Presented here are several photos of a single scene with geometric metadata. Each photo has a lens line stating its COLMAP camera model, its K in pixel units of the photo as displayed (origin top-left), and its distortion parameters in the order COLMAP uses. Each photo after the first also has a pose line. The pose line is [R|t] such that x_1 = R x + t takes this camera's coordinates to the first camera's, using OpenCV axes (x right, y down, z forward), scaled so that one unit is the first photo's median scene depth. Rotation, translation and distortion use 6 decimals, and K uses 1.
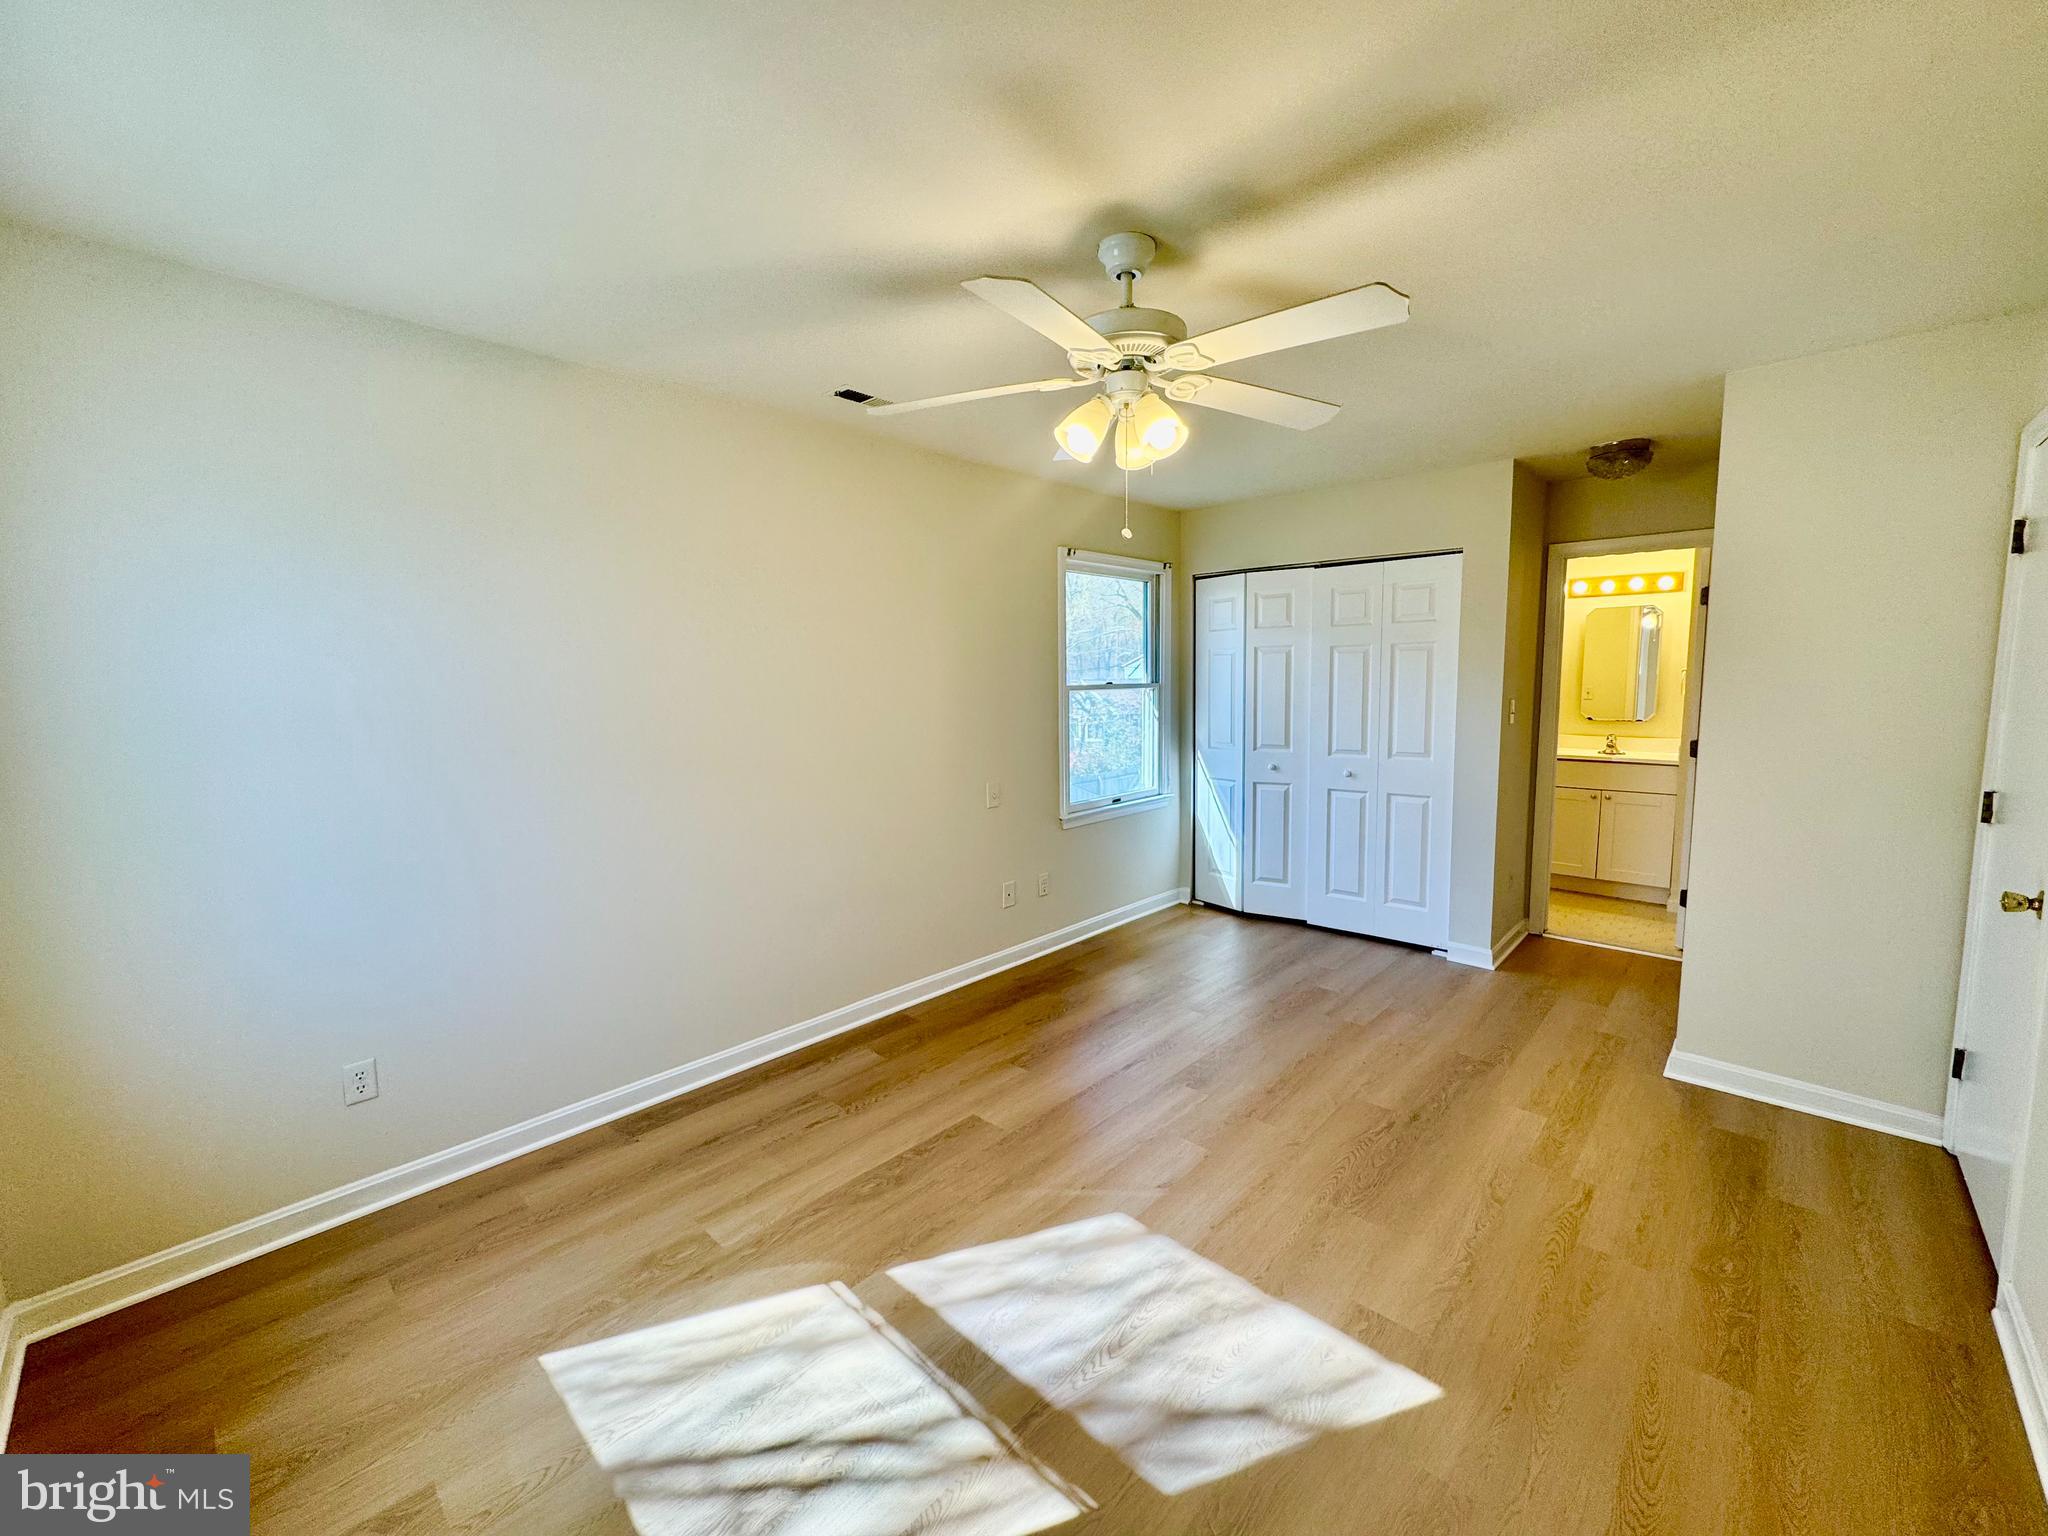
lens RADIAL K [[812.5, 0, 1030.6], [0, 812.5, 771.1], [0, 0, 1]] dist [-0.001454, 0.000518]
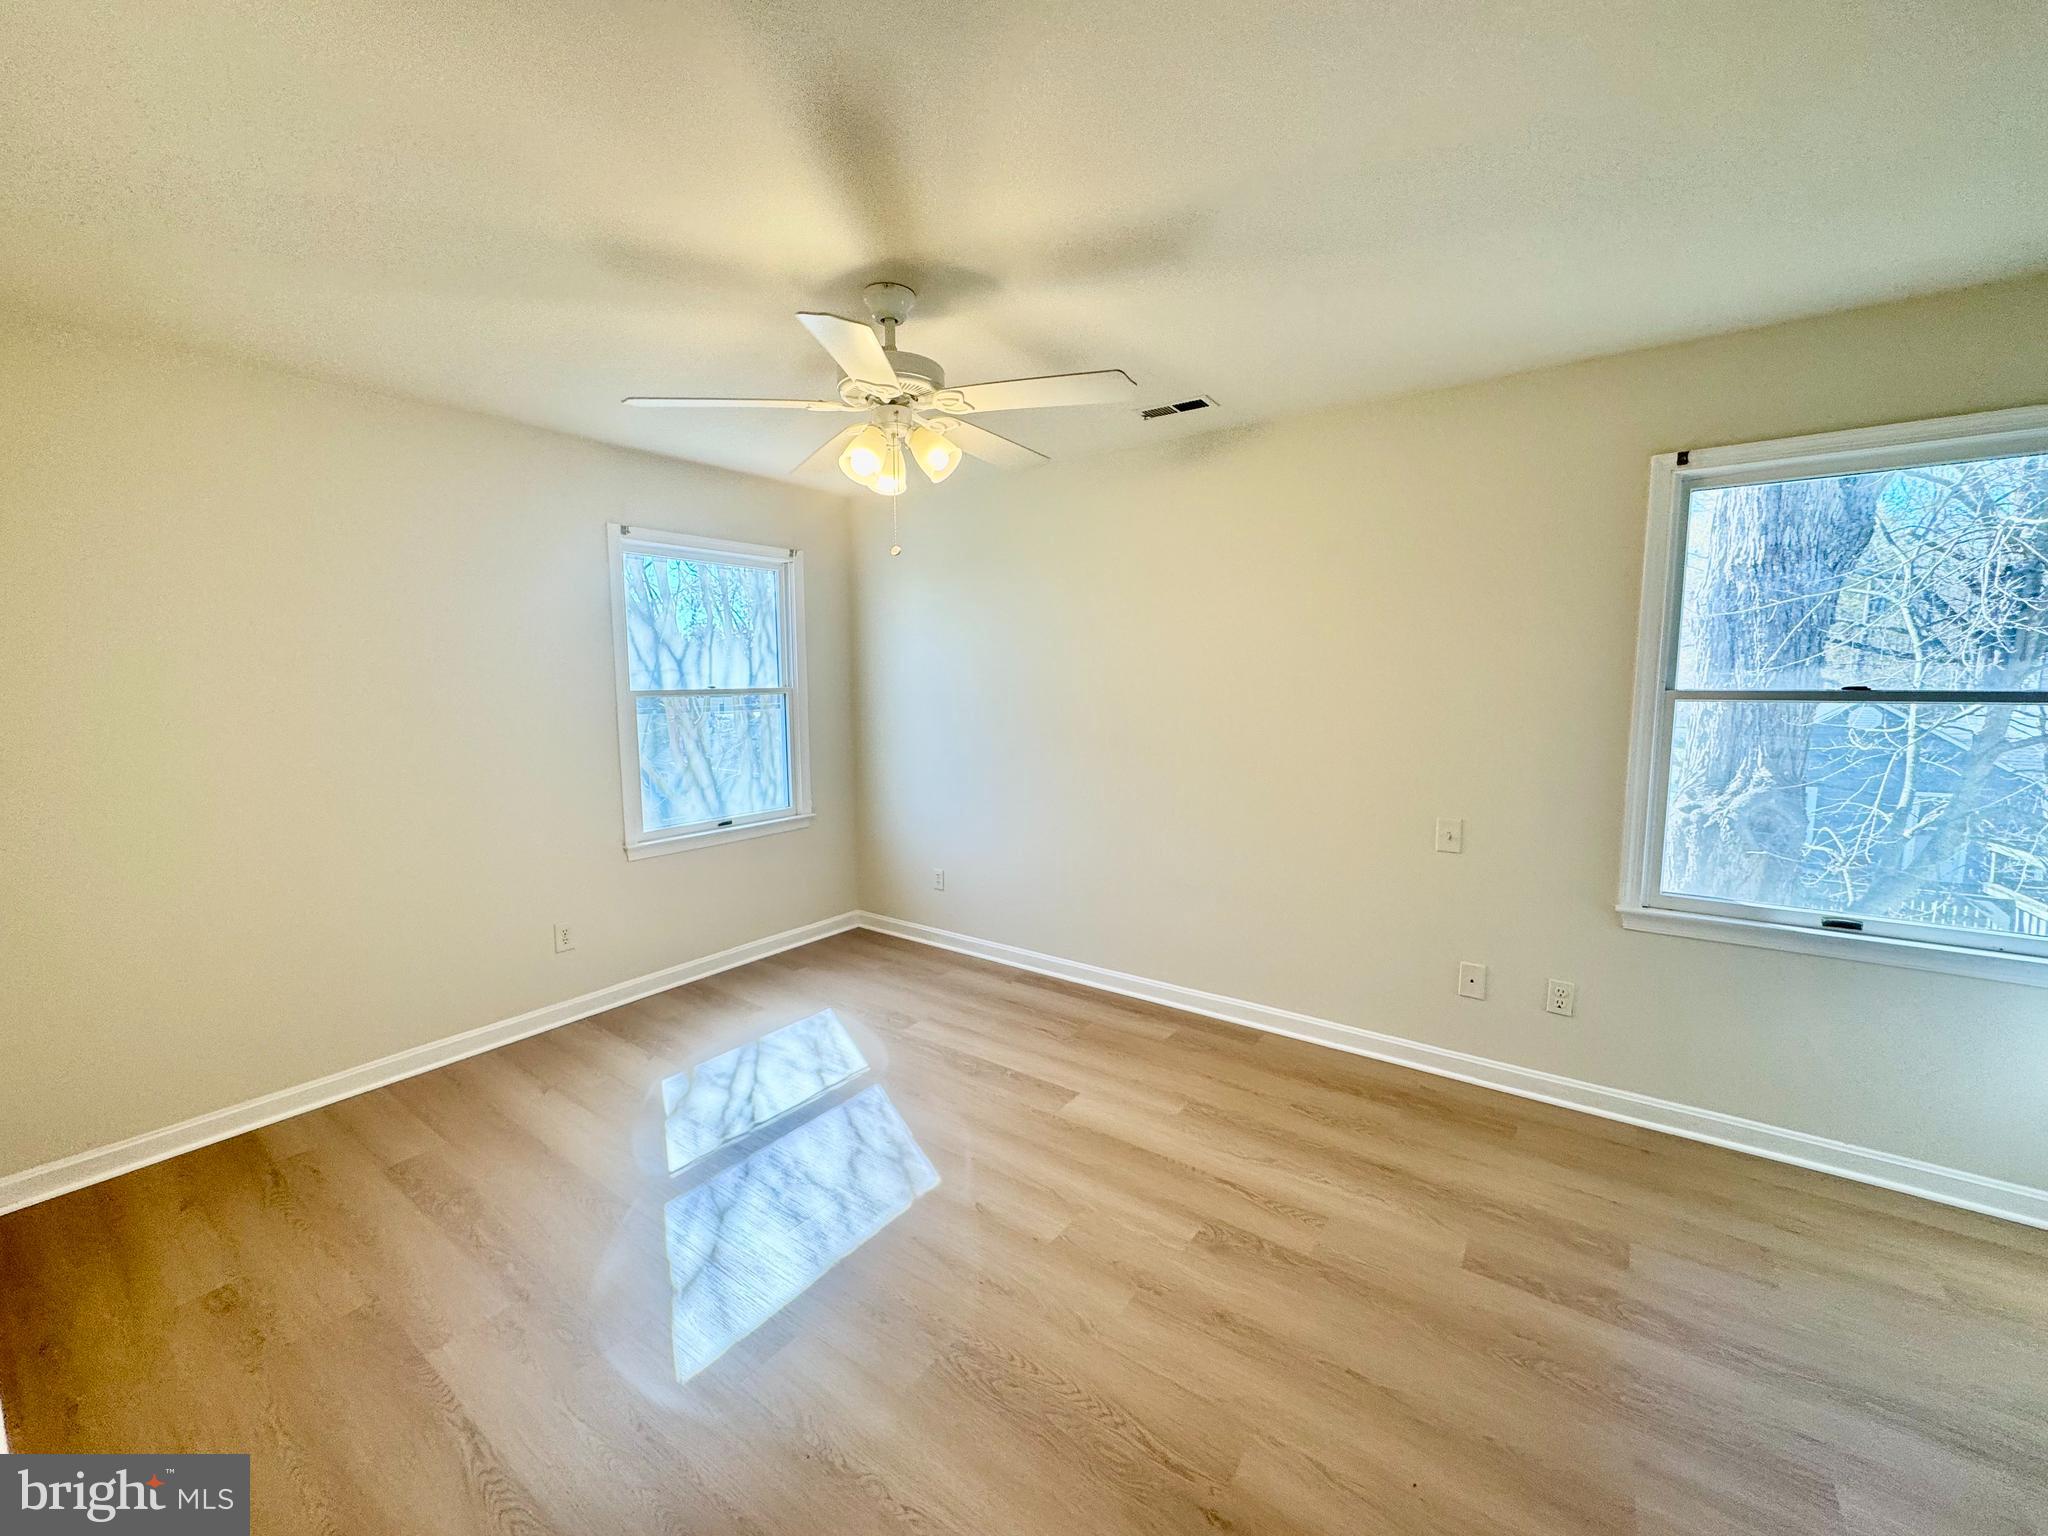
lens RADIAL K [[812.5, 0, 1022.2], [0, 812.5, 767.4], [0, 0, 1]] dist [-0.001454, 0.000518]
pose [[0.116765, 0.118581, -0.986055, 1.065267], [-0.110866, 0.988197, 0.105711, -0.112632], [0.986952, 0.096977, 0.128534, 0.881281]]
